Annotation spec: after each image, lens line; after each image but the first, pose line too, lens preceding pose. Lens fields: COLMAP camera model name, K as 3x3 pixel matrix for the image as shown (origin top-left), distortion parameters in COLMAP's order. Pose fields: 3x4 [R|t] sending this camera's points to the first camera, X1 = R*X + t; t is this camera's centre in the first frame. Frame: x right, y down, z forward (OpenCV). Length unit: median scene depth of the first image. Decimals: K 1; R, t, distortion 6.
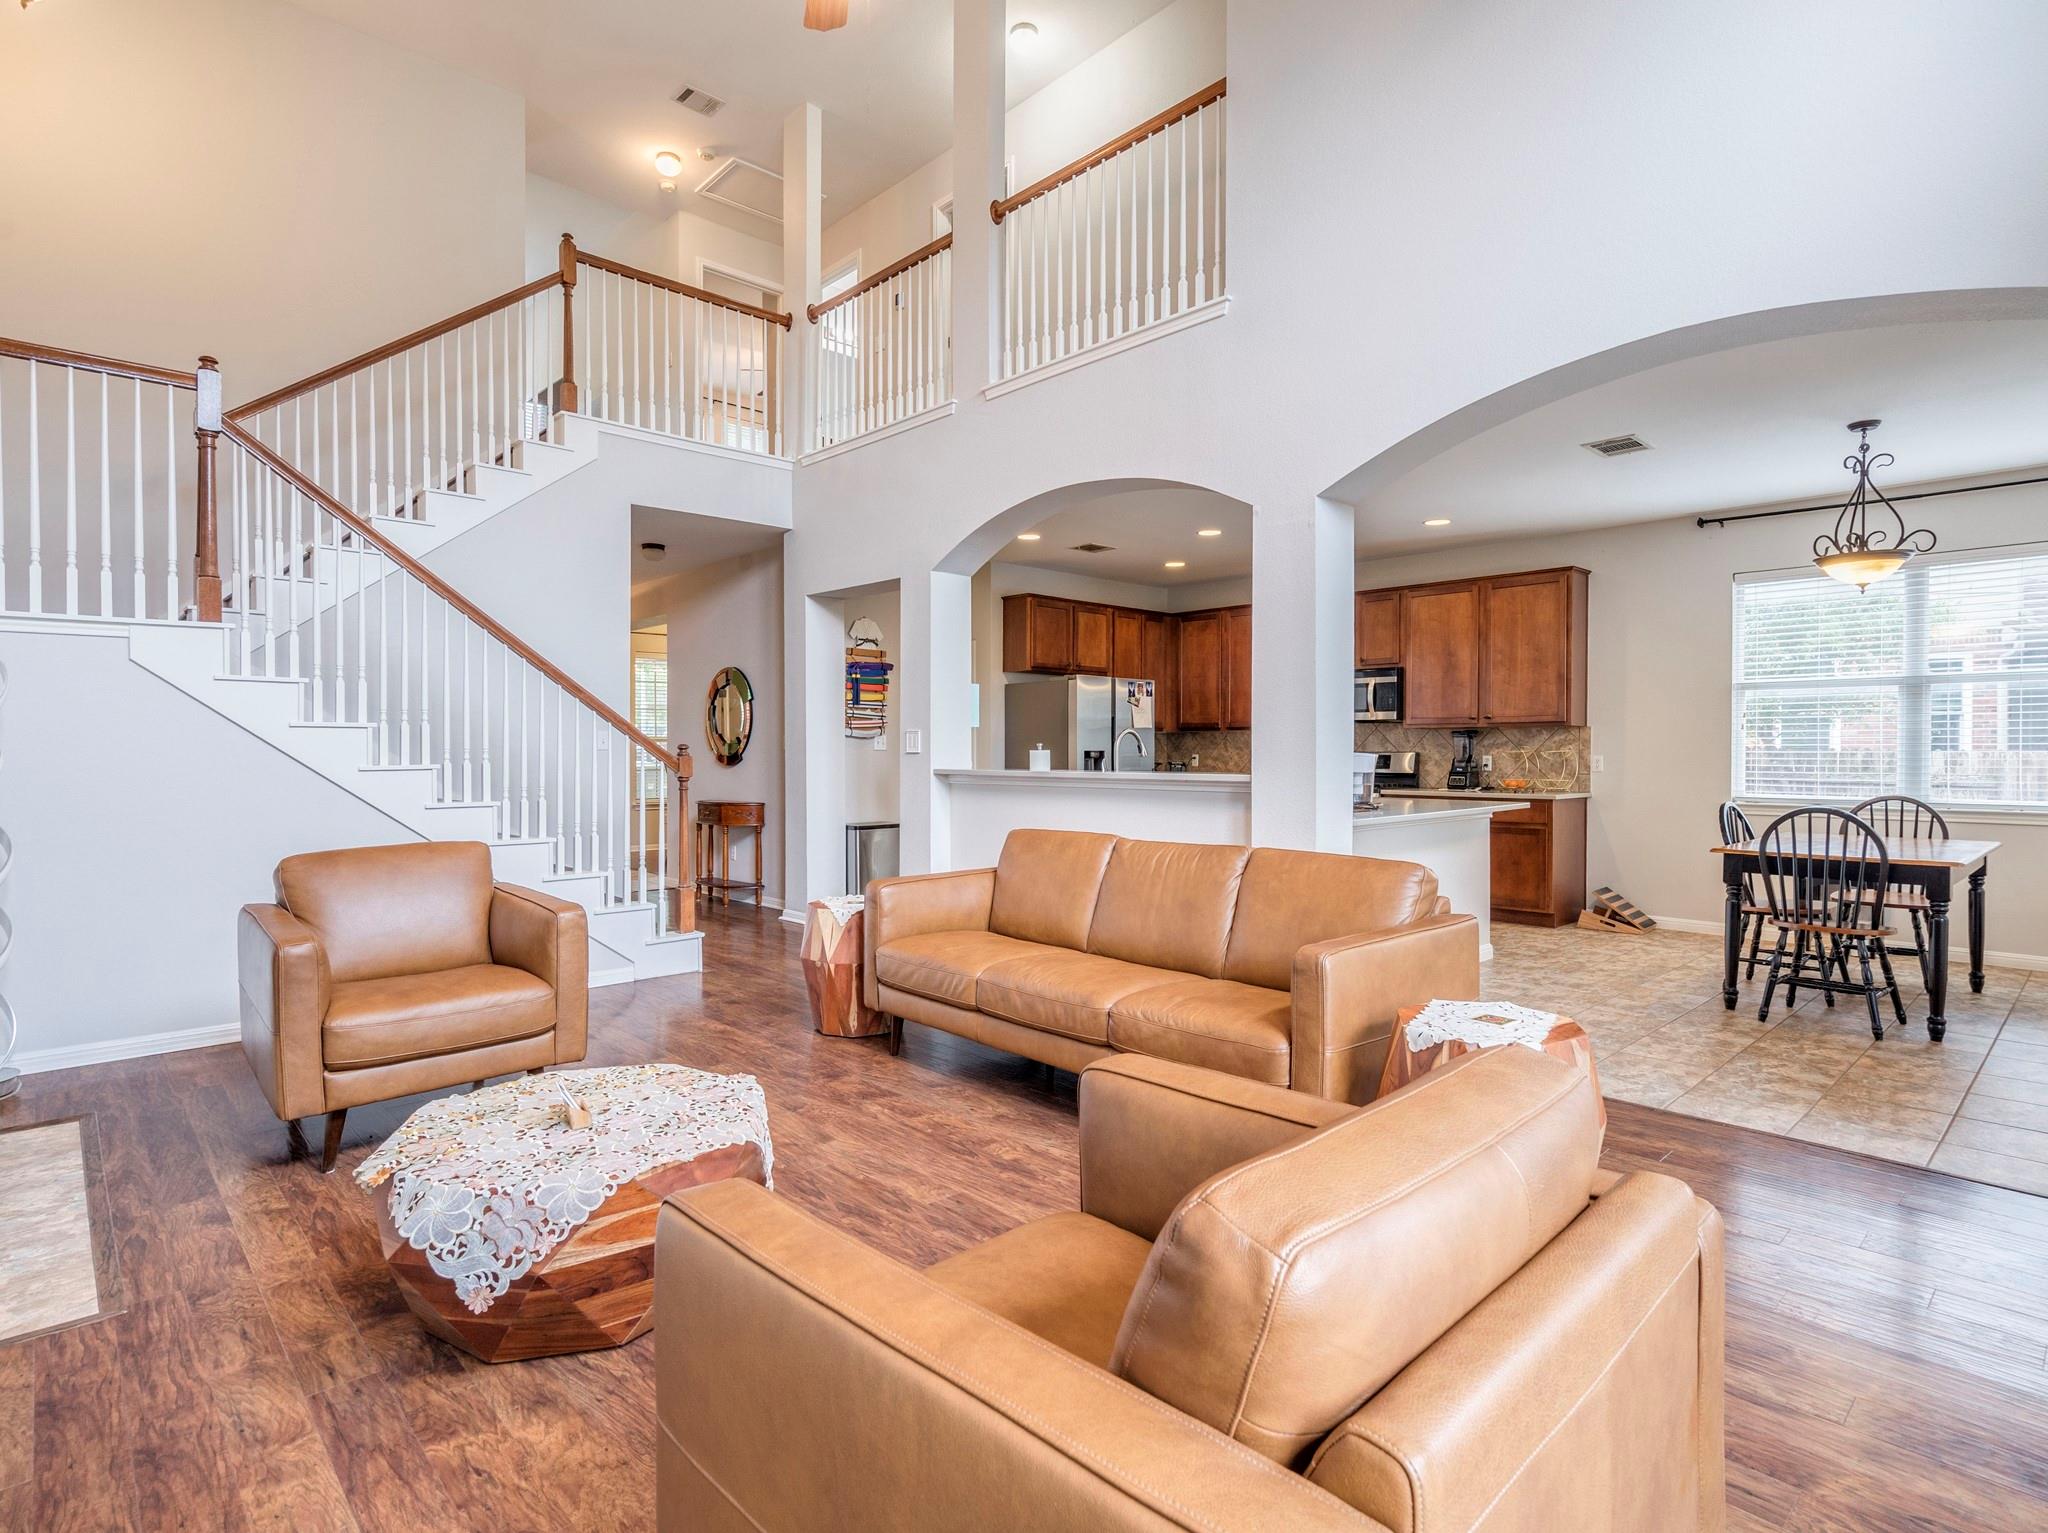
lens RADIAL K [[1045.6, 0, 1023.2], [0, 1045.6, 756.5], [0, 0, 1]] dist [-0.002533, 0.000017]
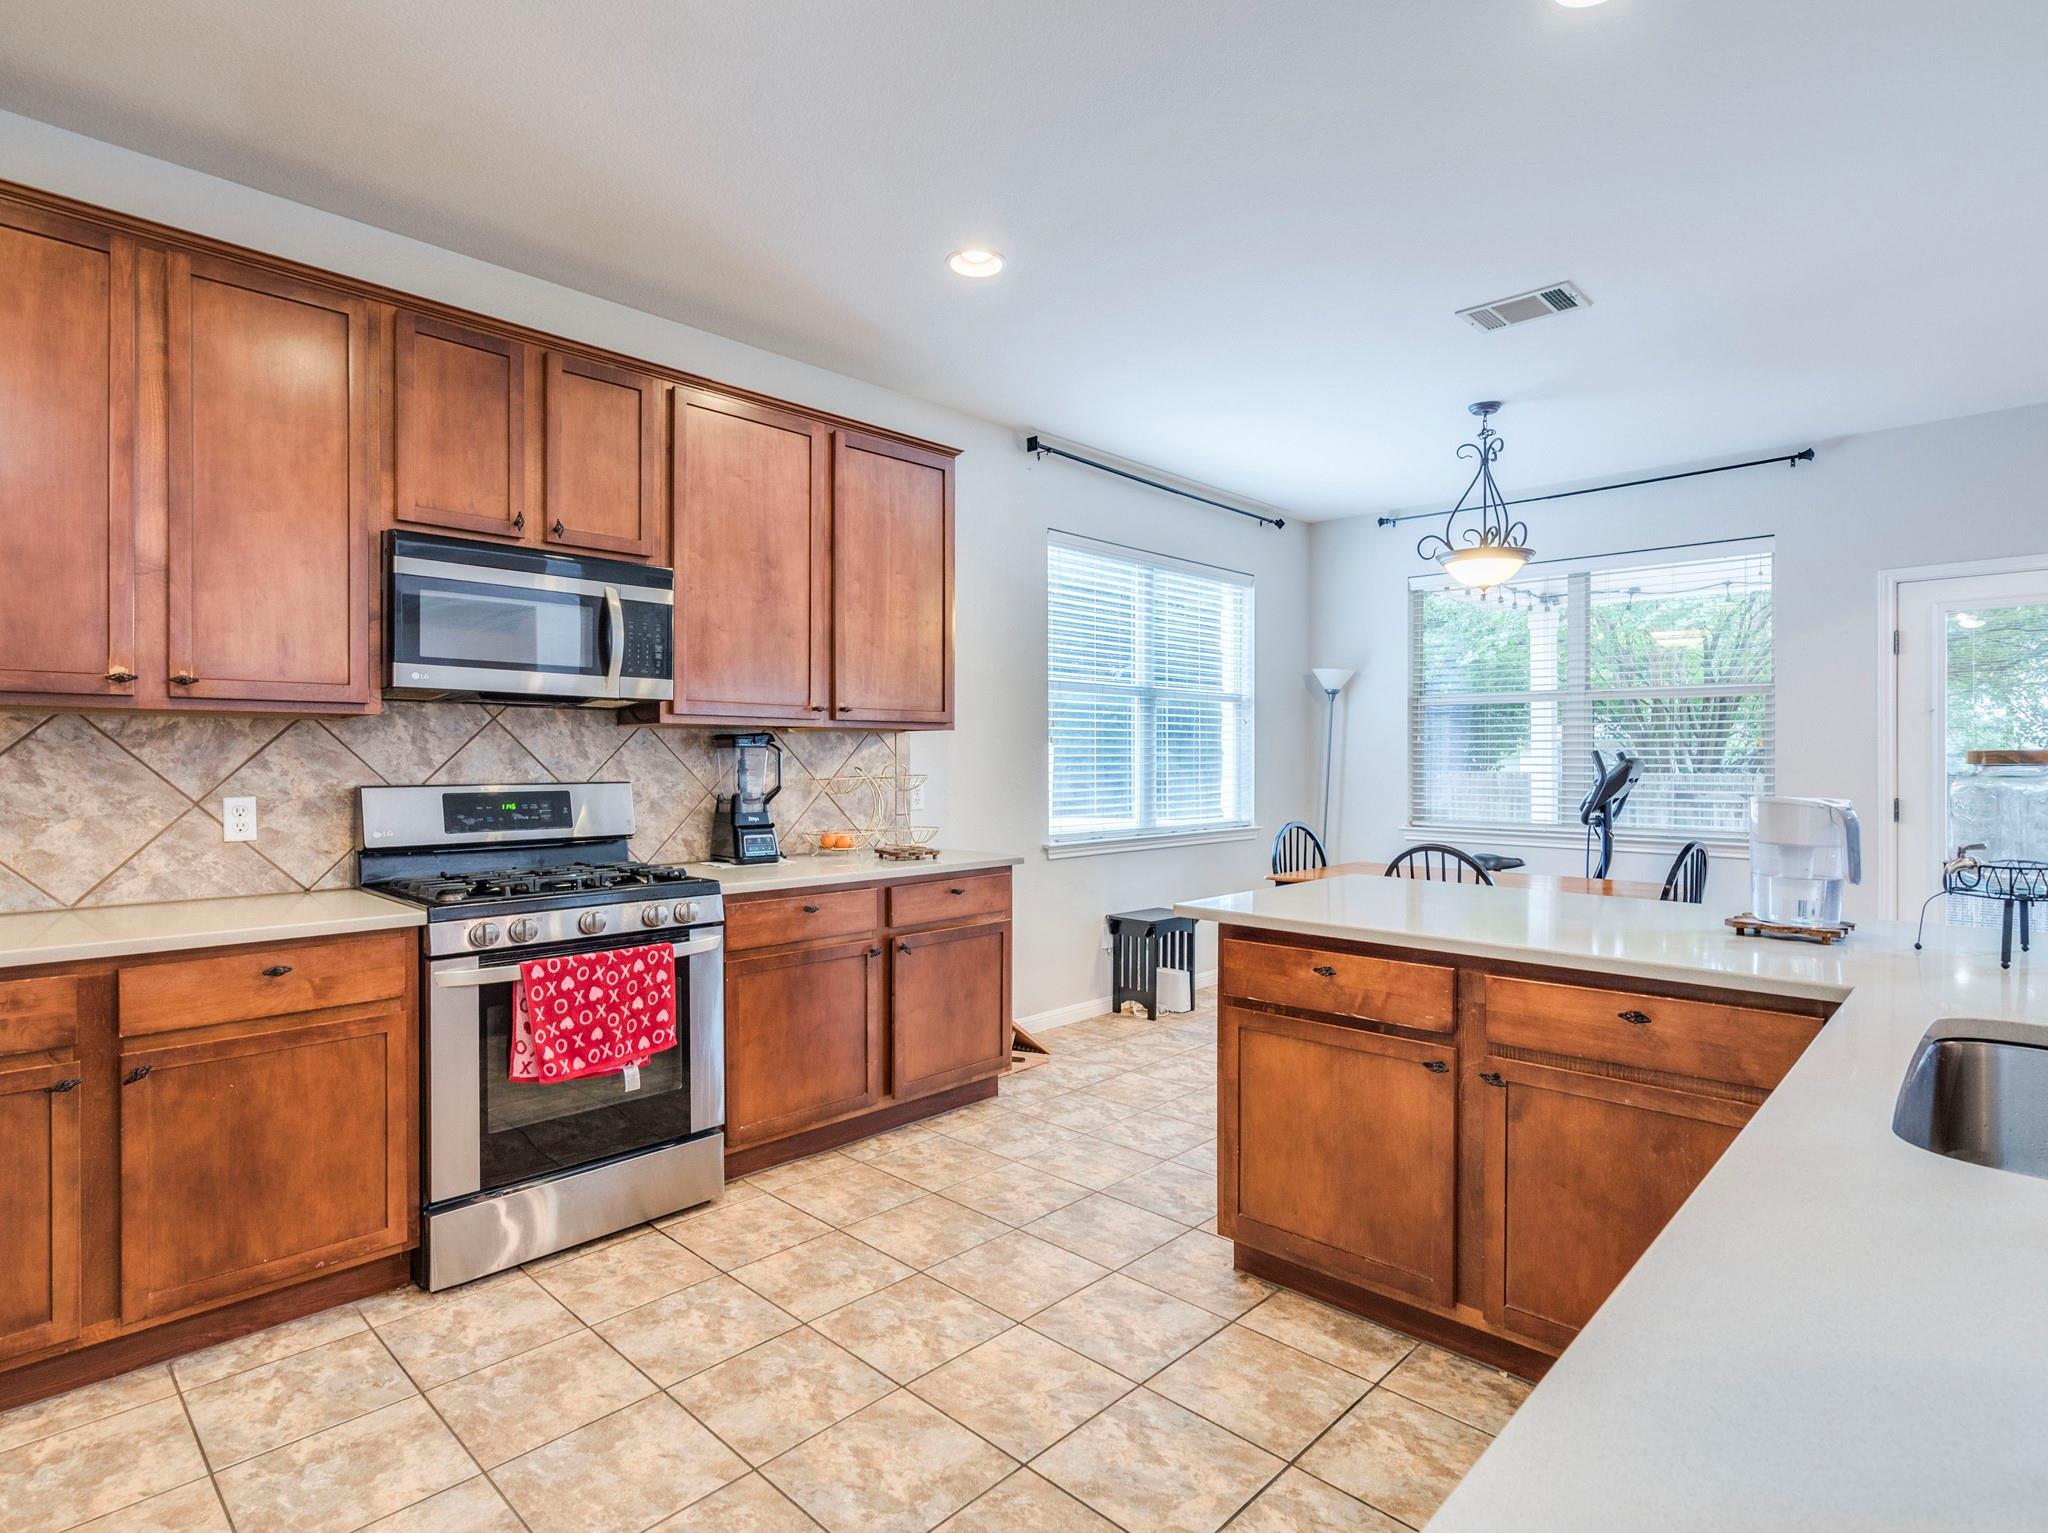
lens RADIAL K [[1065.0, 0, 1008.6], [0, 1065.0, 763.6], [0, 0, 1]] dist [0.002519, 0.001022]
pose [[-0.045942, -0.006281, 0.998924, -0.060056], [0.004364, 0.999969, 0.006488, -0.017254], [-0.998935, 0.004657, -0.045913, 1.073636]]
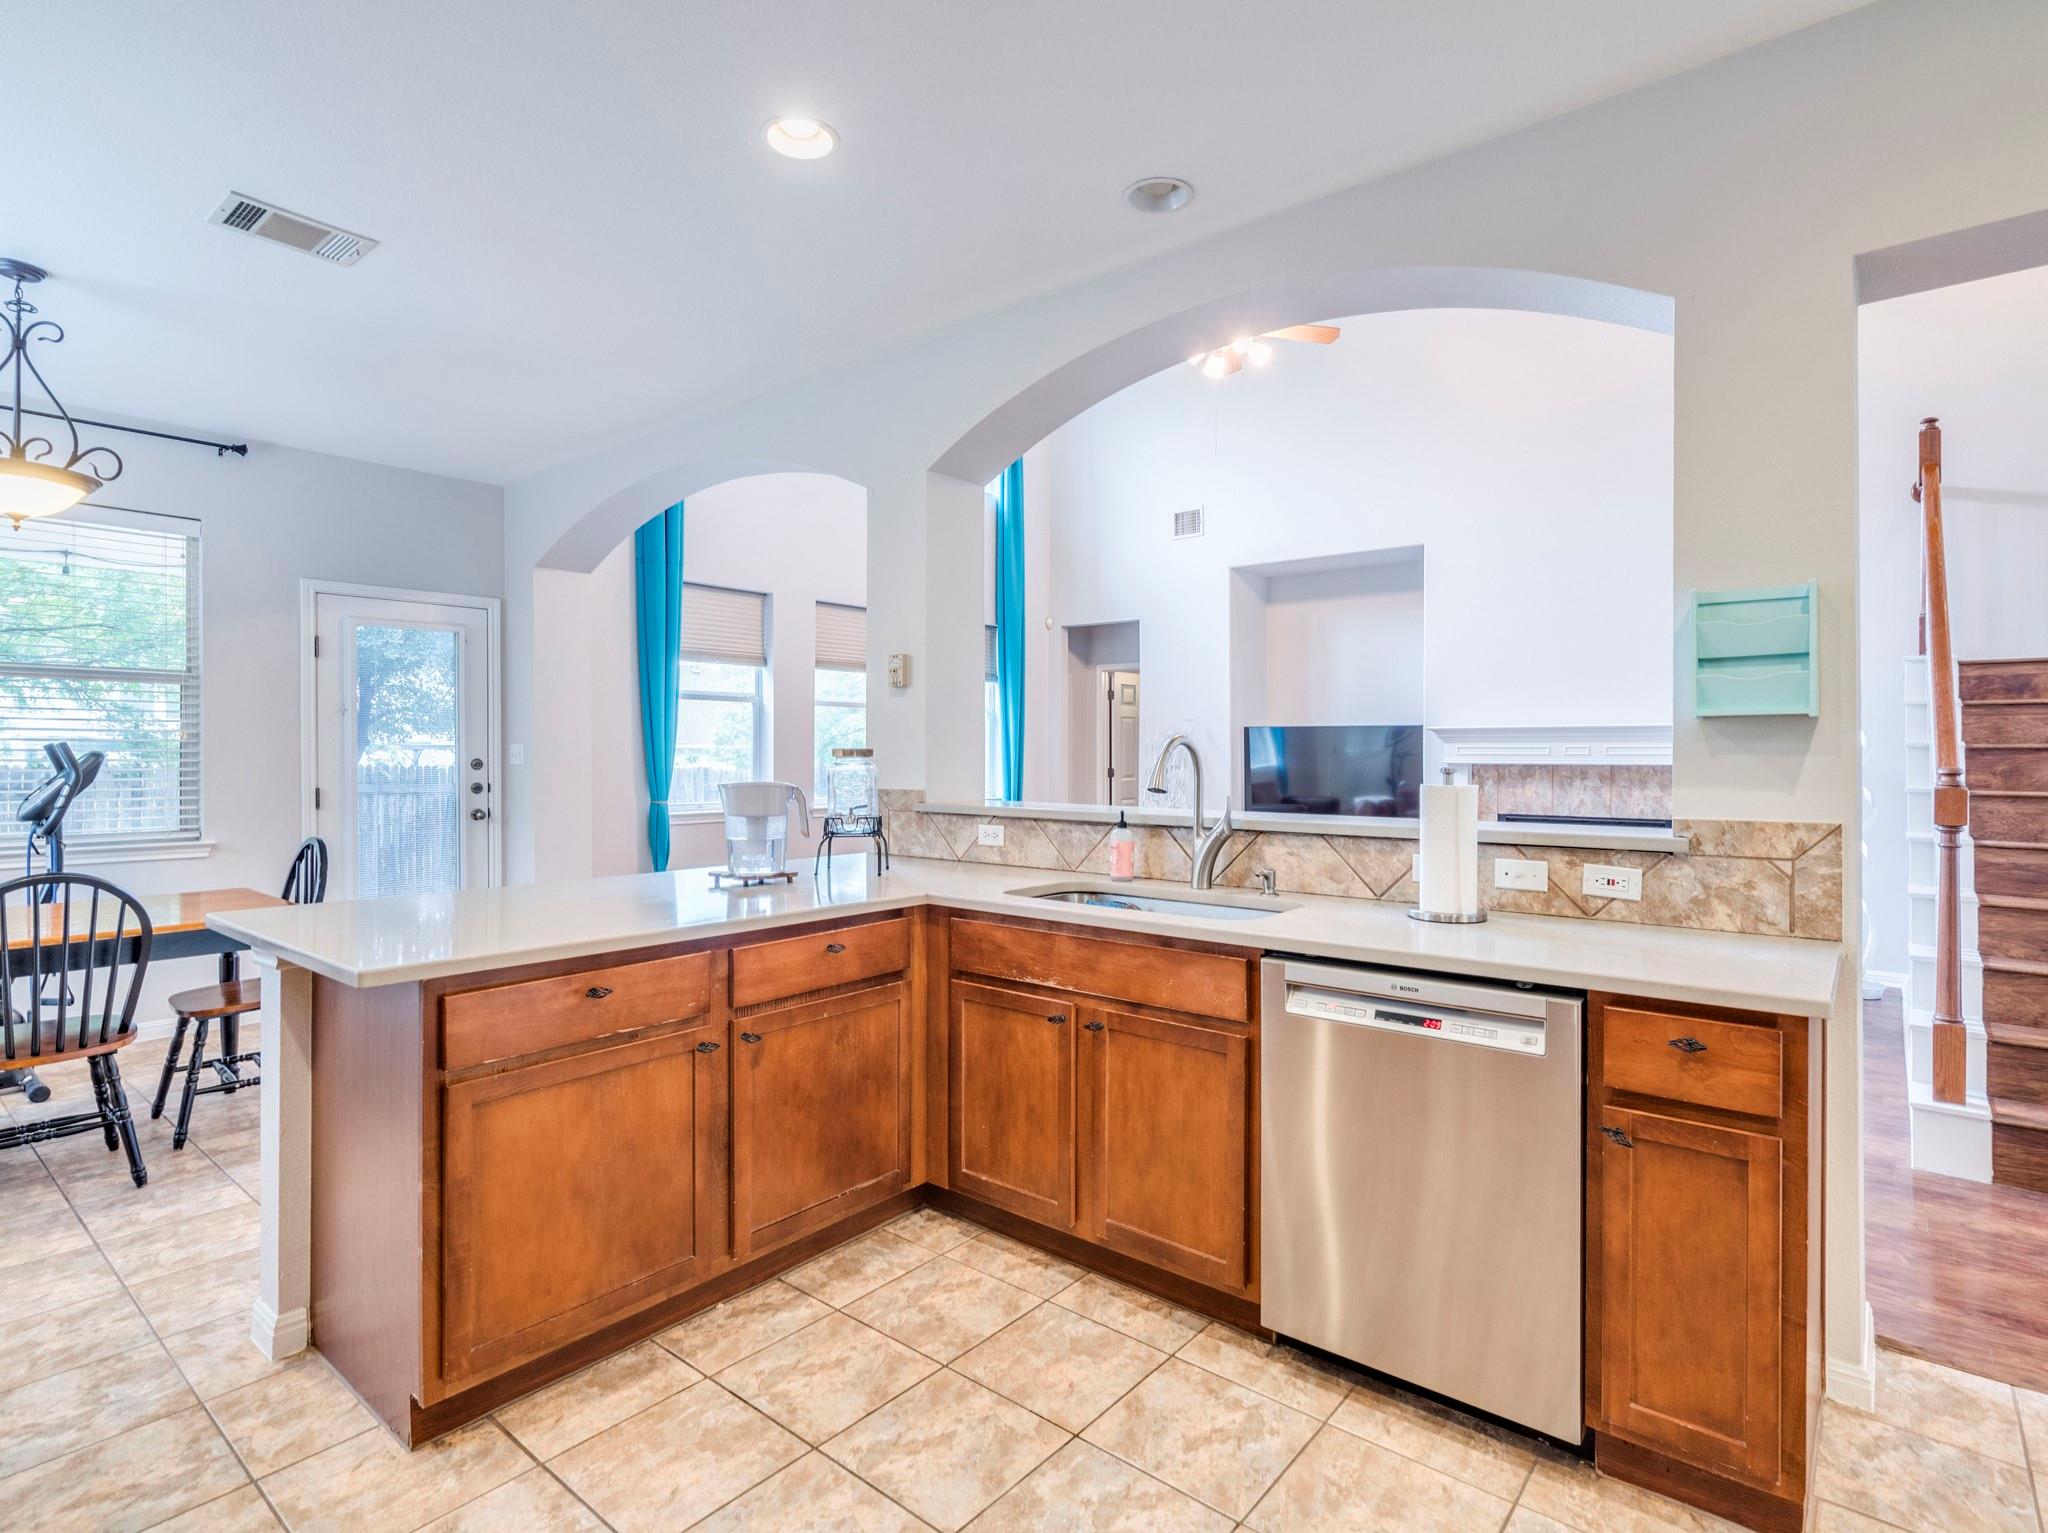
lens RADIAL K [[1045.6, 0, 1023.2], [0, 1045.6, 756.5], [0, 0, 1]] dist [-0.002533, 0.000017]
pose [[-0.992097, -0.001380, -0.125467, 0.203941], [-0.002638, 0.999948, 0.009855, -0.018826], [0.125447, 0.010108, -0.992049, 1.275790]]
